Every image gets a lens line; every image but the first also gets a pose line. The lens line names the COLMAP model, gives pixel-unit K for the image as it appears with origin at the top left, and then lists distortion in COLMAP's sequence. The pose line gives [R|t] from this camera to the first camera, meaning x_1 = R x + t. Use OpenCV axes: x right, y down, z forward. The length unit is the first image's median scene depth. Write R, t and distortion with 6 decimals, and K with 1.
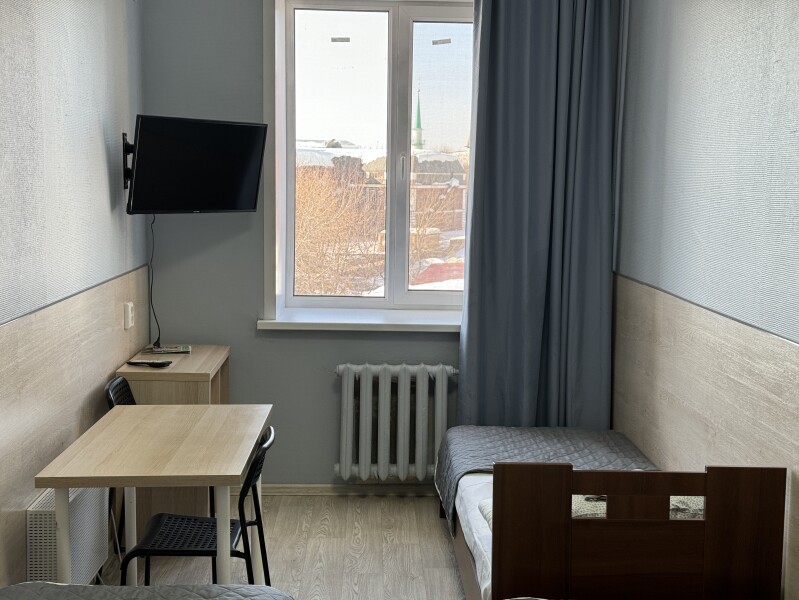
lens RADIAL K [[1116.8, 0, 399.5], [0, 1116.8, 300.0], [0, 0, 1]] dist [0.147361, 0.006342]
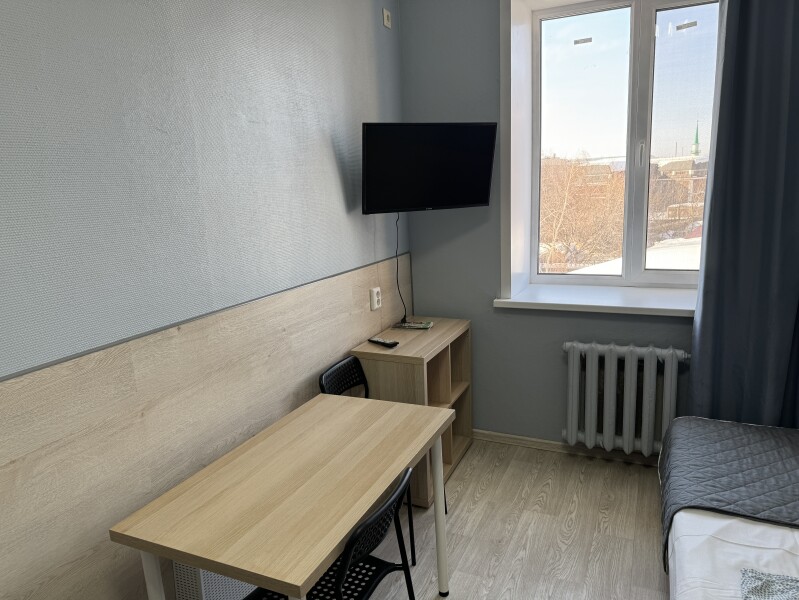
lens RADIAL K [[563.5, 0, 399.5], [0, 563.5, 300.0], [0, 0, 1]] dist [0.068192, -0.082257]
pose [[0.897642, 0.030364, -0.439678, 0.042220], [0.010900, 0.995789, 0.091022, -0.035633], [0.440591, -0.086498, 0.893531, 0.437243]]
